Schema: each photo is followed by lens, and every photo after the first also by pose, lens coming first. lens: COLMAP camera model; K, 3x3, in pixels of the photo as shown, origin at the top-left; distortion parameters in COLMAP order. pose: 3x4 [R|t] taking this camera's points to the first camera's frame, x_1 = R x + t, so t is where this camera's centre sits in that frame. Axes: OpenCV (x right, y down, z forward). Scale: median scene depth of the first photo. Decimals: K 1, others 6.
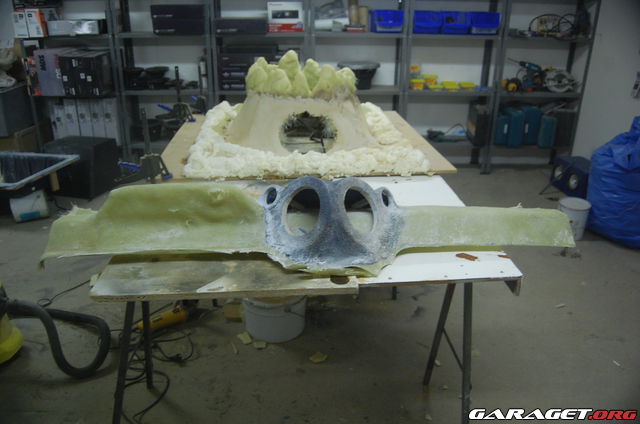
lens RADIAL K [[492.4, 0, 320.0], [0, 492.4, 212.0], [0, 0, 1]] dist [-0.062872, -0.000161]
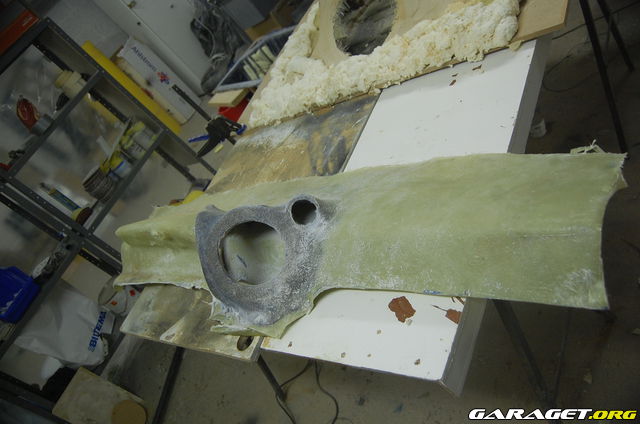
lens RADIAL K [[492.4, 0, 320.0], [0, 492.4, 212.0], [0, 0, 1]] dist [-0.062872, -0.000161]
pose [[0.678867, -0.030756, -0.733617, 0.261607], [0.381413, 0.868521, 0.316536, -0.094869], [0.627426, -0.494697, 0.601341, 0.236766]]
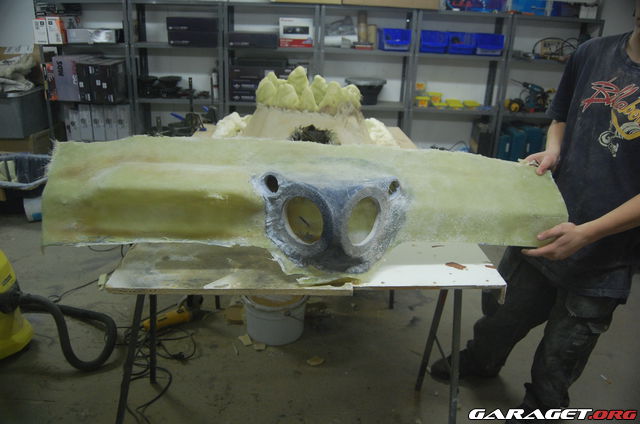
lens RADIAL K [[492.4, 0, 320.0], [0, 492.4, 212.0], [0, 0, 1]] dist [-0.062872, -0.000161]
pose [[0.999333, 0.035117, -0.009987, 0.003659], [-0.035351, 0.999079, -0.024315, 0.003918], [0.009124, 0.024651, 0.999654, -0.029468]]
